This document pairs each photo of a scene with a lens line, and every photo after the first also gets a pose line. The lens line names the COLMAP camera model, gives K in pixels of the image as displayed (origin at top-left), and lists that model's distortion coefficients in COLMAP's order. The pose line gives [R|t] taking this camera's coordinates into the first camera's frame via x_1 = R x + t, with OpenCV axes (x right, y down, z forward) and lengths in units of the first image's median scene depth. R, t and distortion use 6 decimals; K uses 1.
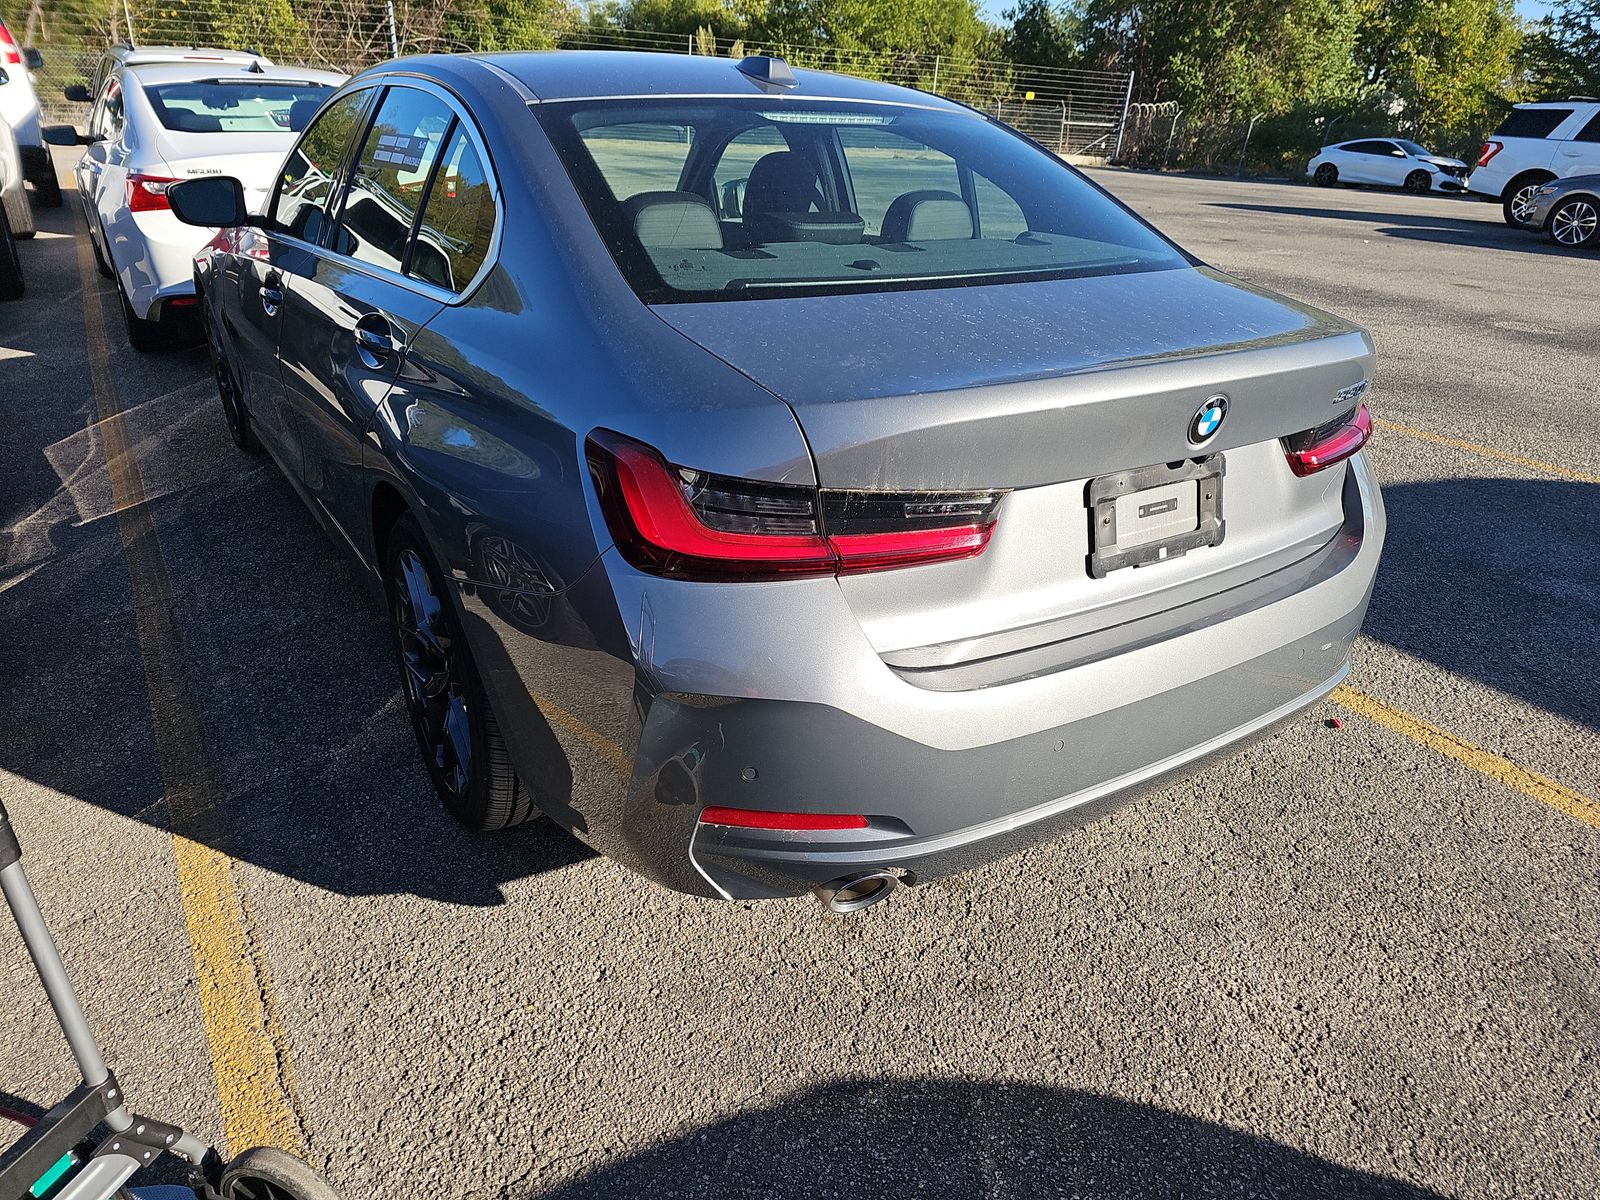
lens RADIAL K [[1096.6, 0, 785.3], [0, 1096.6, 654.3], [0, 0, 1]] dist [0.066122, -0.068439]
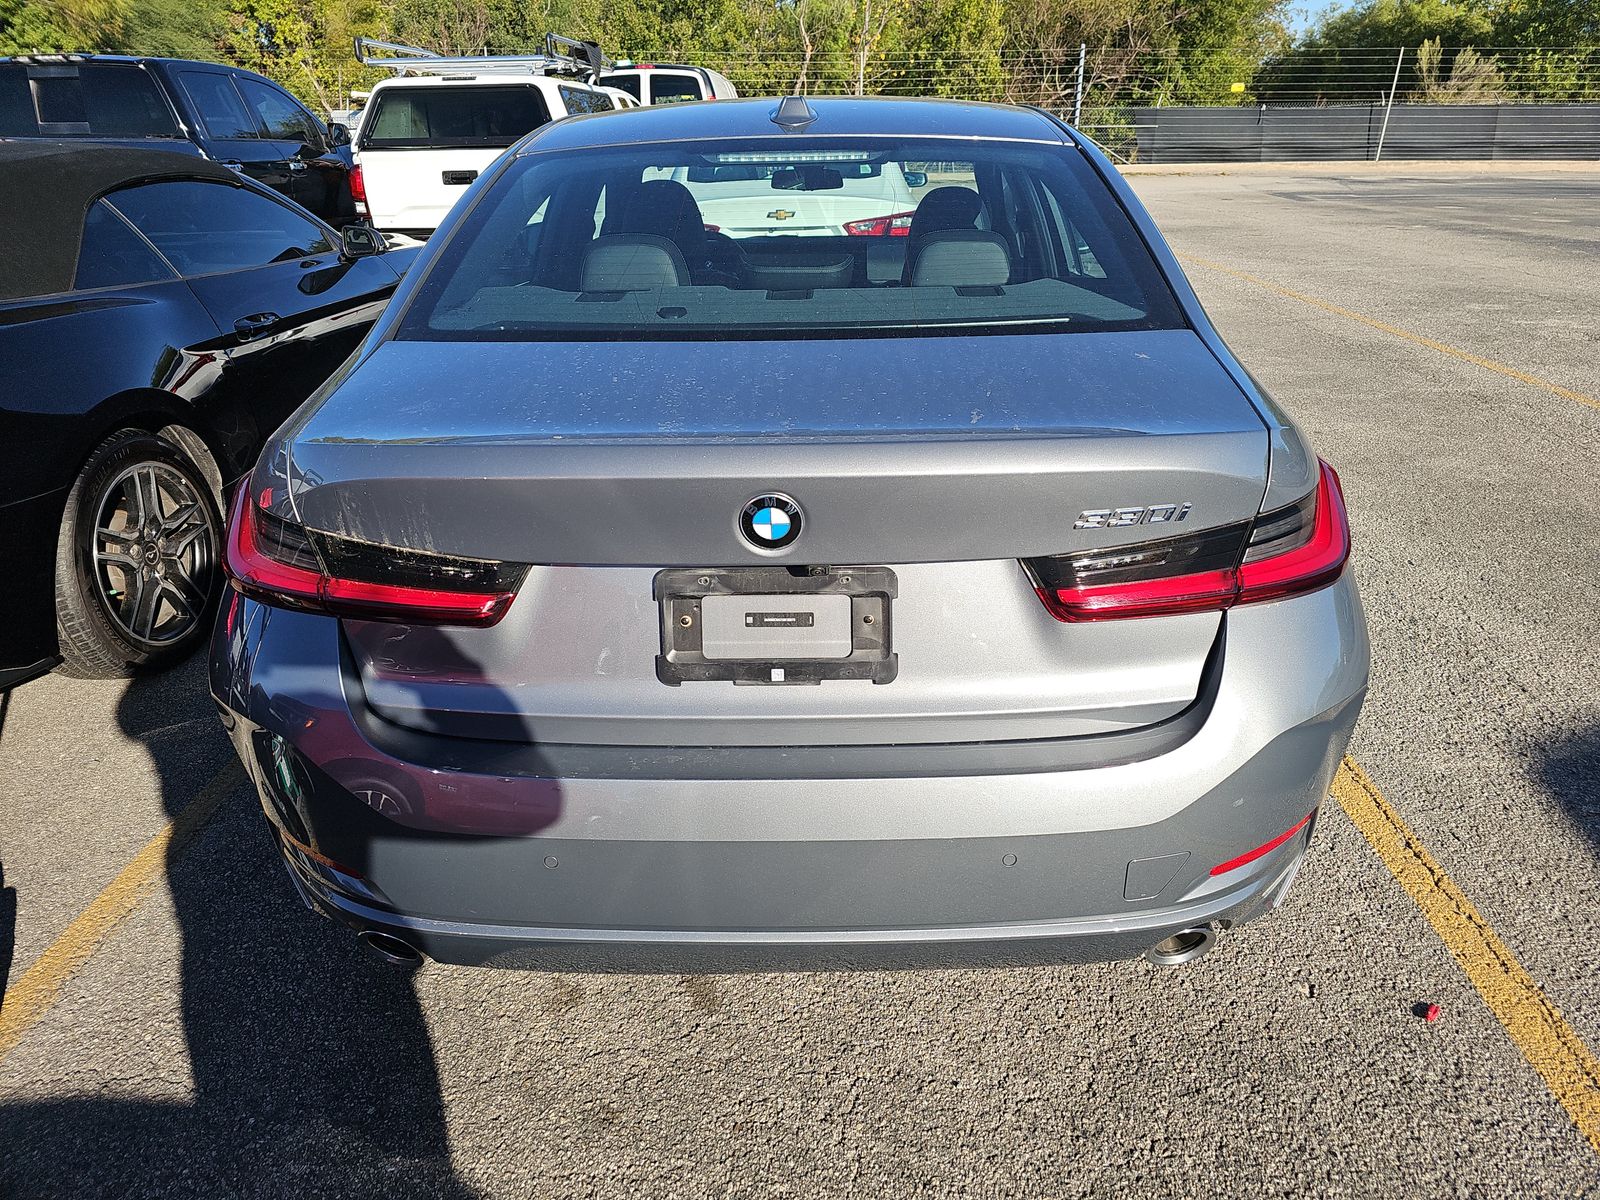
lens RADIAL K [[1095.7, 0, 830.2], [0, 1095.7, 605.1], [0, 0, 1]] dist [0.072903, -0.068755]
pose [[0.812448, 0.185427, -0.552761, 0.787509], [-0.217786, 0.975969, 0.007292, -0.151920], [0.540830, 0.114460, 0.833308, 0.333571]]
